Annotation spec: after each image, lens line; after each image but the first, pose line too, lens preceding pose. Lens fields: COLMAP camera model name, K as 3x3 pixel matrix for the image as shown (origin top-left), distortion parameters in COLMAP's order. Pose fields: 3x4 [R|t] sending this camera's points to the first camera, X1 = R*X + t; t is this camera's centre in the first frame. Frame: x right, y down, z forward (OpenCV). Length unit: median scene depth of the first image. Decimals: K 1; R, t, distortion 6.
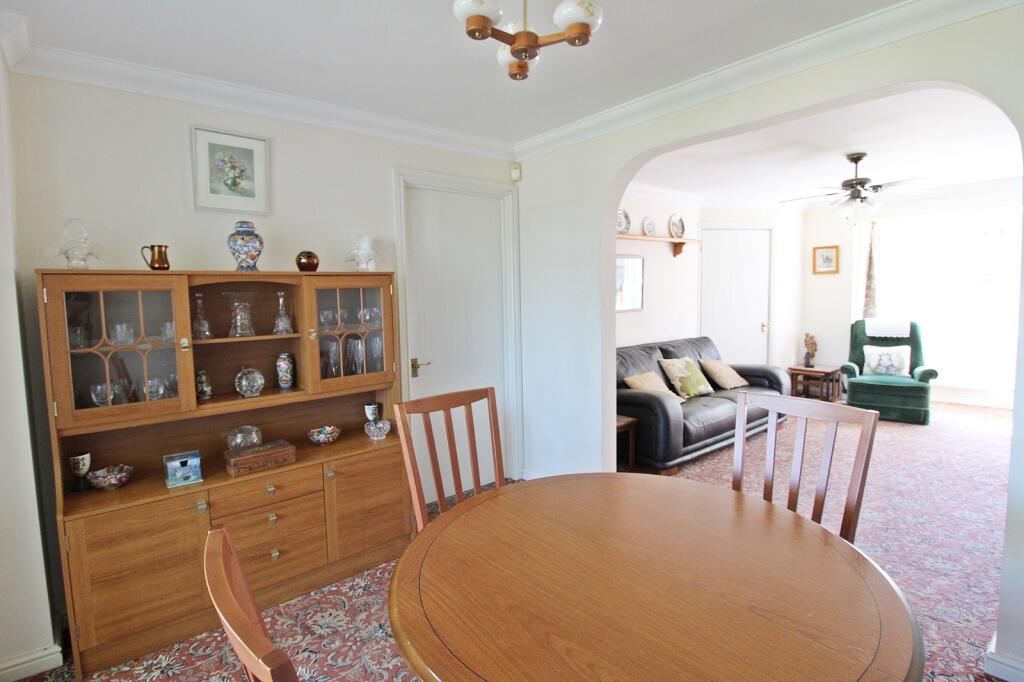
lens RADIAL K [[481.3, 0, 515.1], [0, 481.3, 329.5], [0, 0, 1]] dist [0.001738, -0.012478]
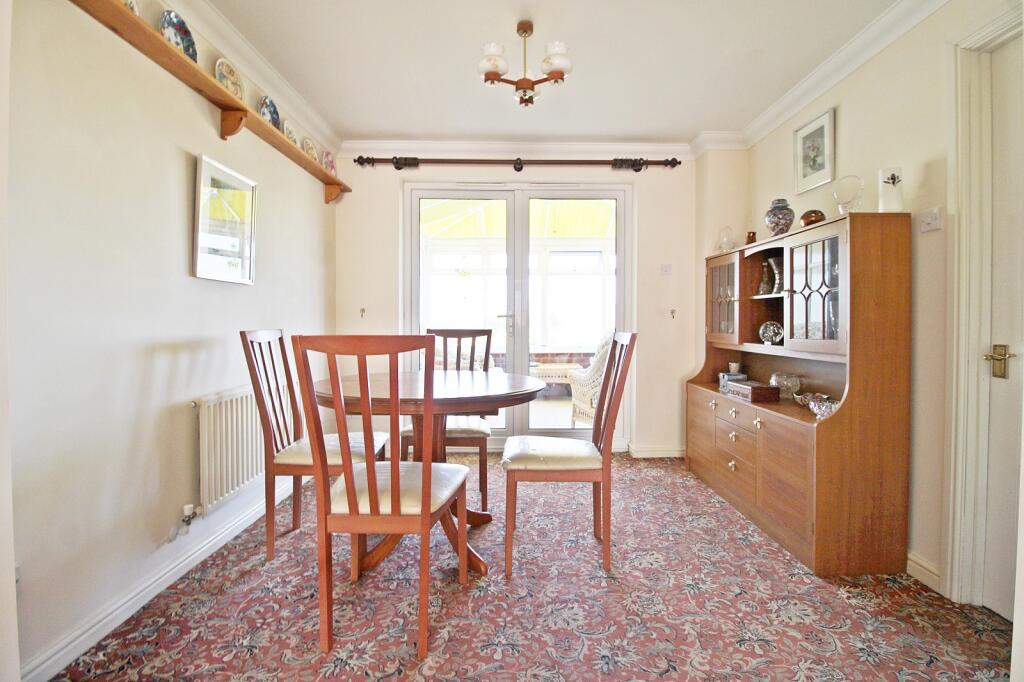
lens RADIAL K [[481.3, 0, 515.1], [0, 481.3, 329.5], [0, 0, 1]] dist [0.001738, -0.012478]
pose [[-0.597545, 0.031513, -0.801216, 0.784376], [-0.055323, 0.995226, 0.080403, 0.038586], [0.799925, 0.092370, -0.592949, 1.172879]]
